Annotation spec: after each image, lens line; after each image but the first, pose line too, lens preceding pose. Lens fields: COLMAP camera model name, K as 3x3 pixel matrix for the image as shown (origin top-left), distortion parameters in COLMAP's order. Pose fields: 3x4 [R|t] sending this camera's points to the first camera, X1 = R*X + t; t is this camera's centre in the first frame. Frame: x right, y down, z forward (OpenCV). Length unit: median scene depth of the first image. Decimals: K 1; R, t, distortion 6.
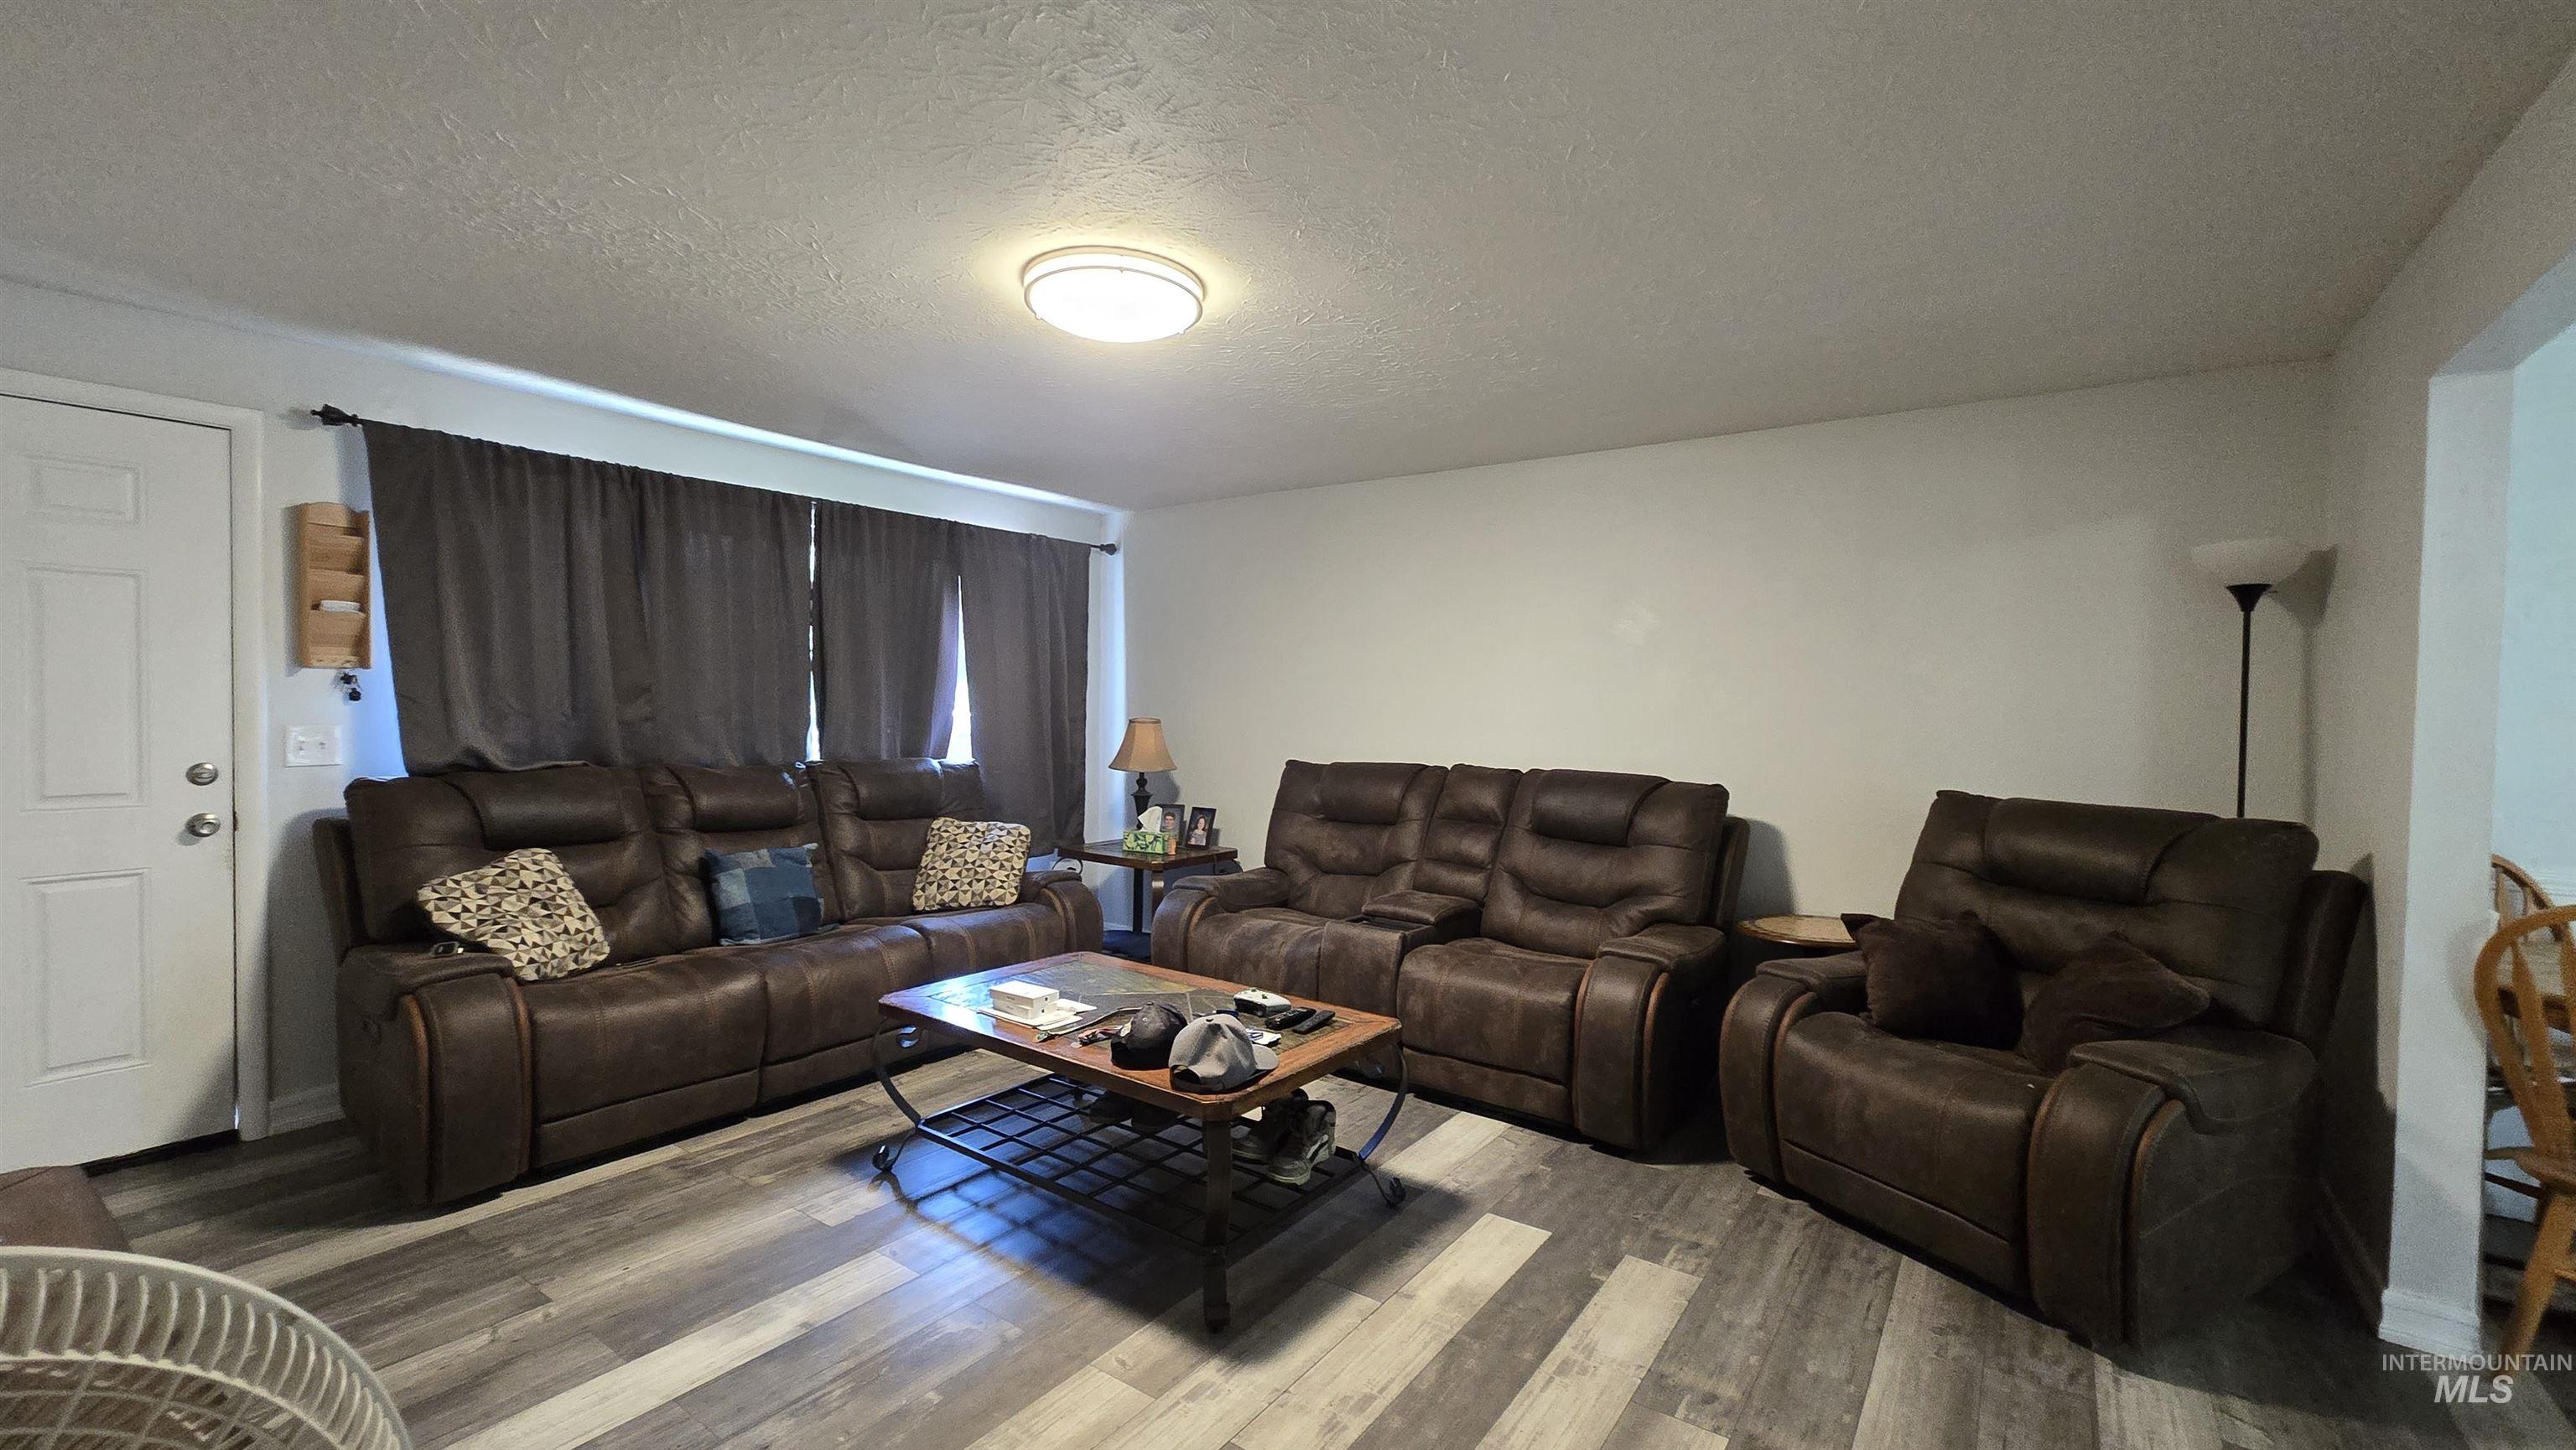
lens RADIAL K [[1054.9, 0, 1294.2], [0, 1054.9, 730.2], [0, 0, 1]] dist [0.003633, 0.000859]
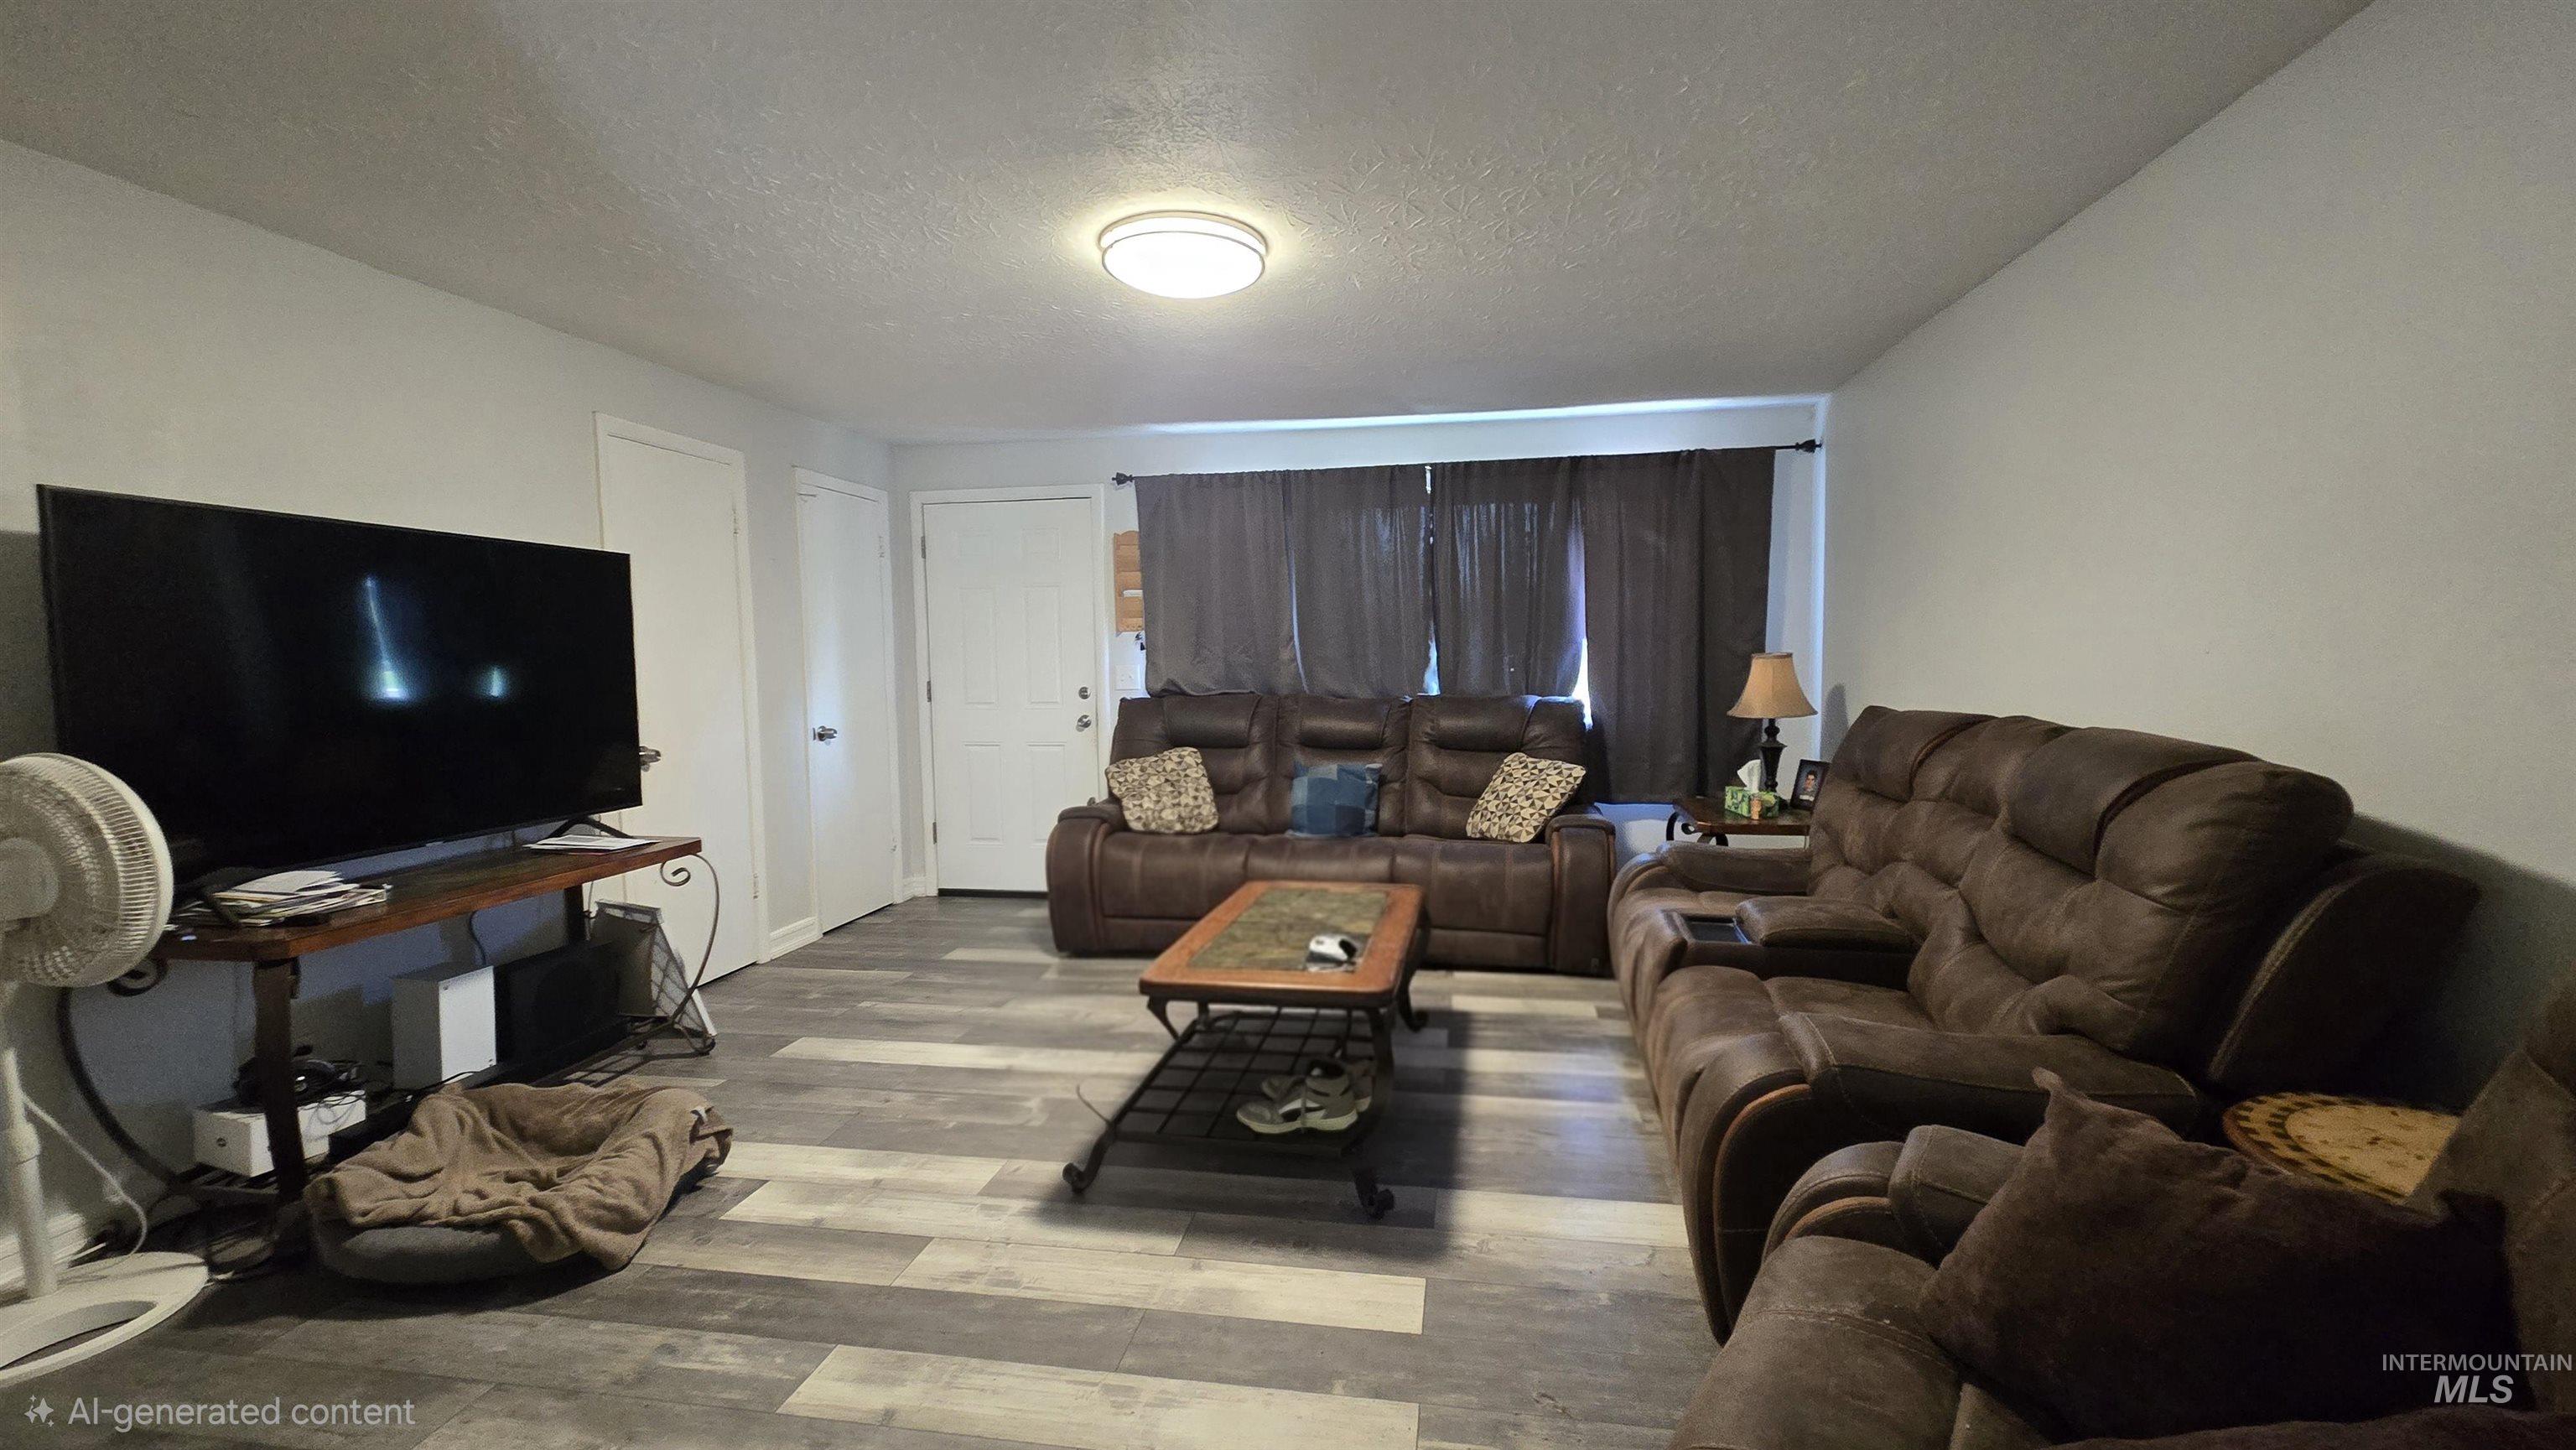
lens RADIAL K [[1054.9, 0, 1288.8], [0, 1054.9, 727.2], [0, 0, 1]] dist [0.003633, 0.000859]
pose [[0.437213, 0.038488, -0.898534, 0.624939], [-0.005478, 0.999179, 0.040134, 0.022517], [0.899341, -0.012625, 0.437065, 0.450282]]
